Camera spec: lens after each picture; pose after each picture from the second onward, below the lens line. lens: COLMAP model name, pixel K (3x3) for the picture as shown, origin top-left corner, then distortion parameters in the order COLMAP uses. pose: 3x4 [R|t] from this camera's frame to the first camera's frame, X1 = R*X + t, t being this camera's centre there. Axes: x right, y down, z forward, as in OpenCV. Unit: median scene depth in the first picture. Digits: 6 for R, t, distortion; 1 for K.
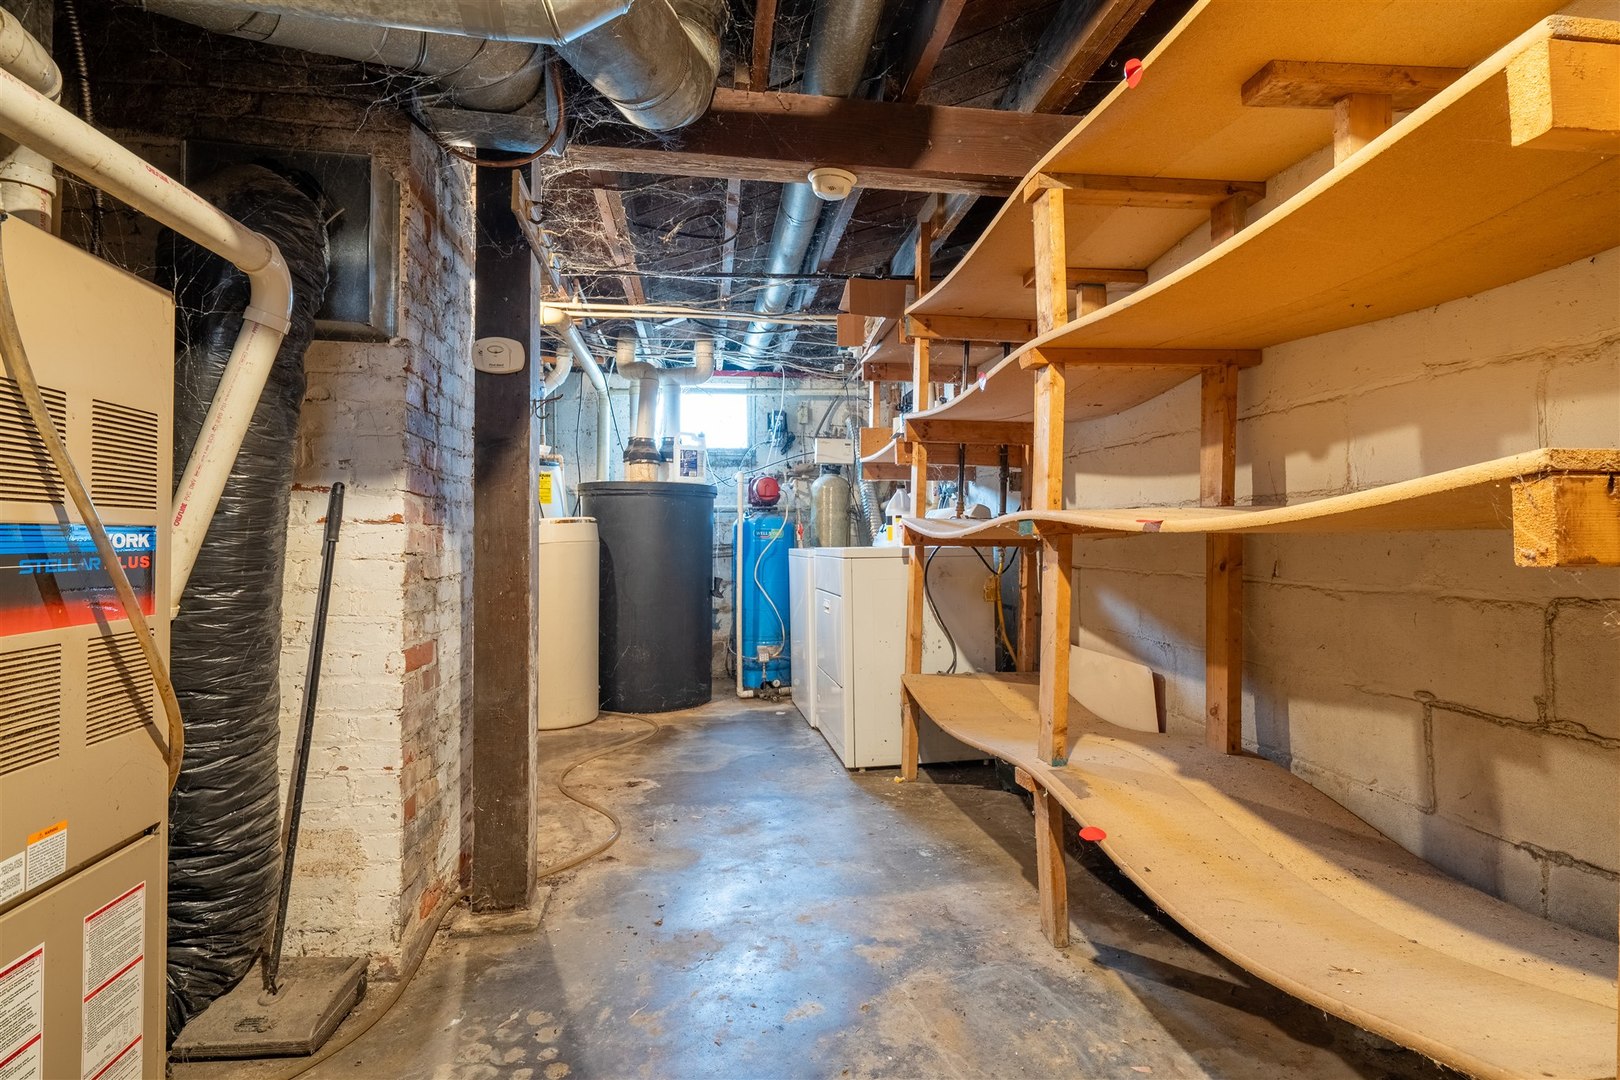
lens RADIAL K [[863.1, 0, 810.0], [0, 863.1, 540.0], [0, 0, 1]] dist [-0.014279, -0.000145]
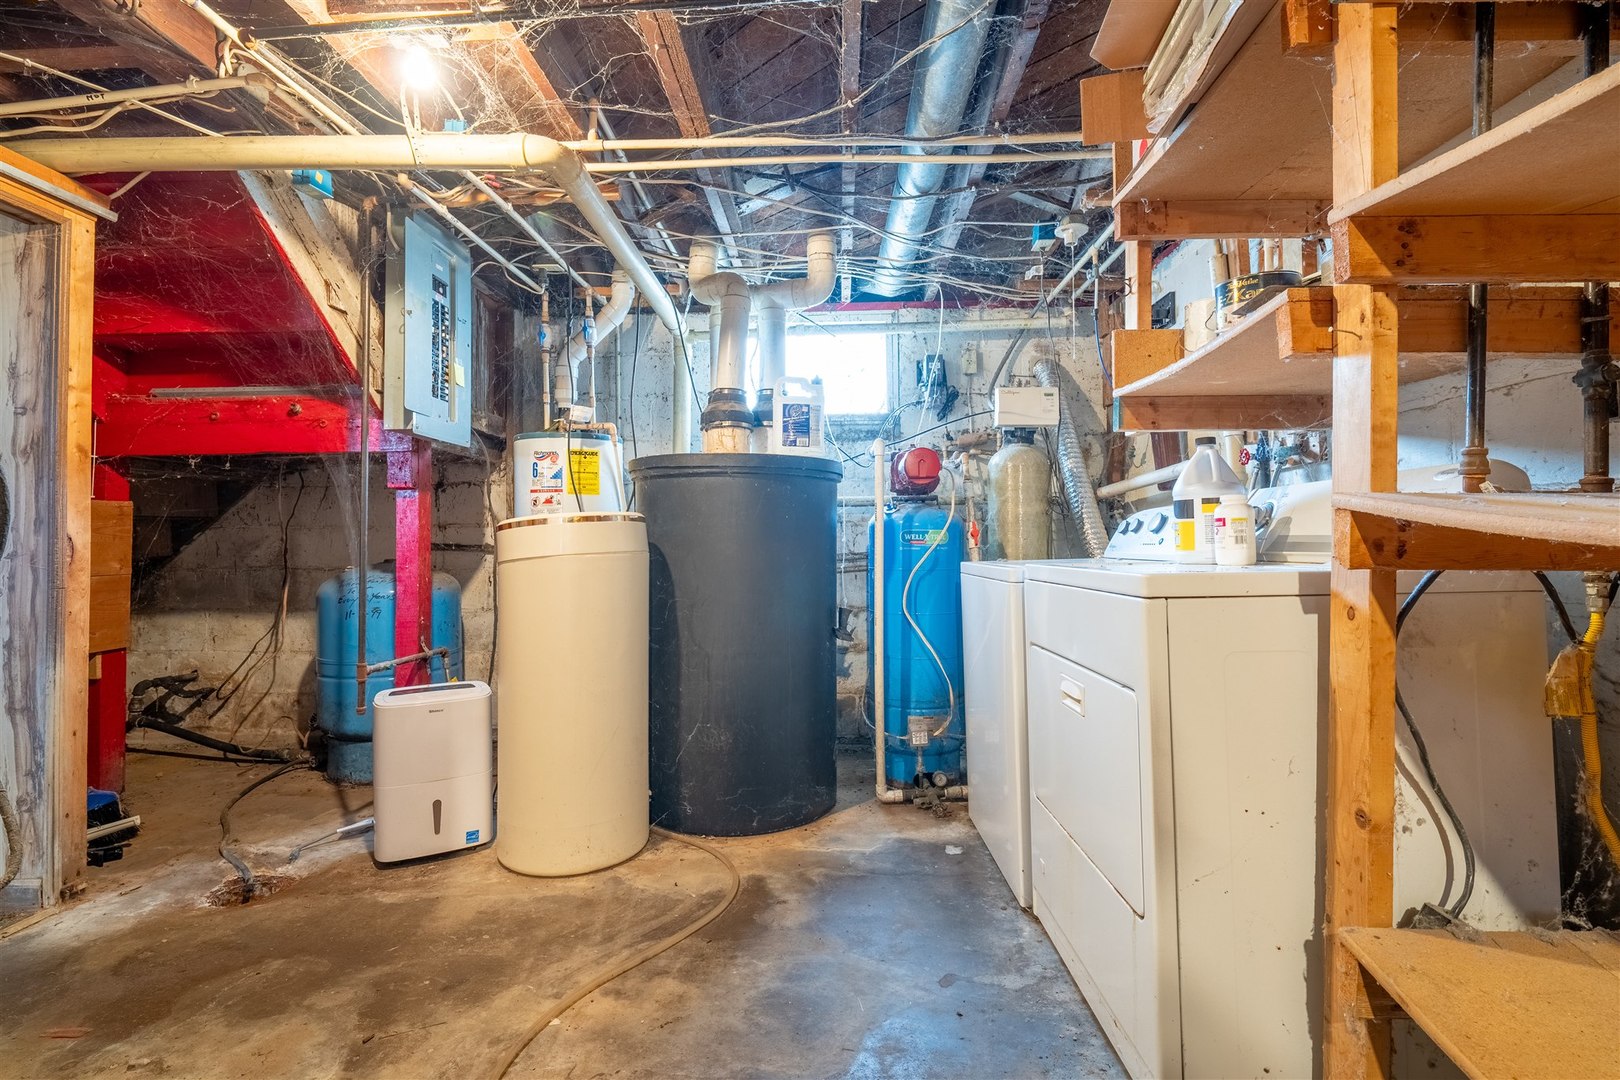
lens RADIAL K [[802.5, 0, 810.0], [0, 802.5, 540.0], [0, 0, 1]] dist [-0.000676, -0.000251]
pose [[0.987438, -0.007572, -0.157824, -0.038447], [0.006876, 0.999964, -0.004958, -0.003057], [0.157856, 0.003810, 0.987455, 0.412315]]
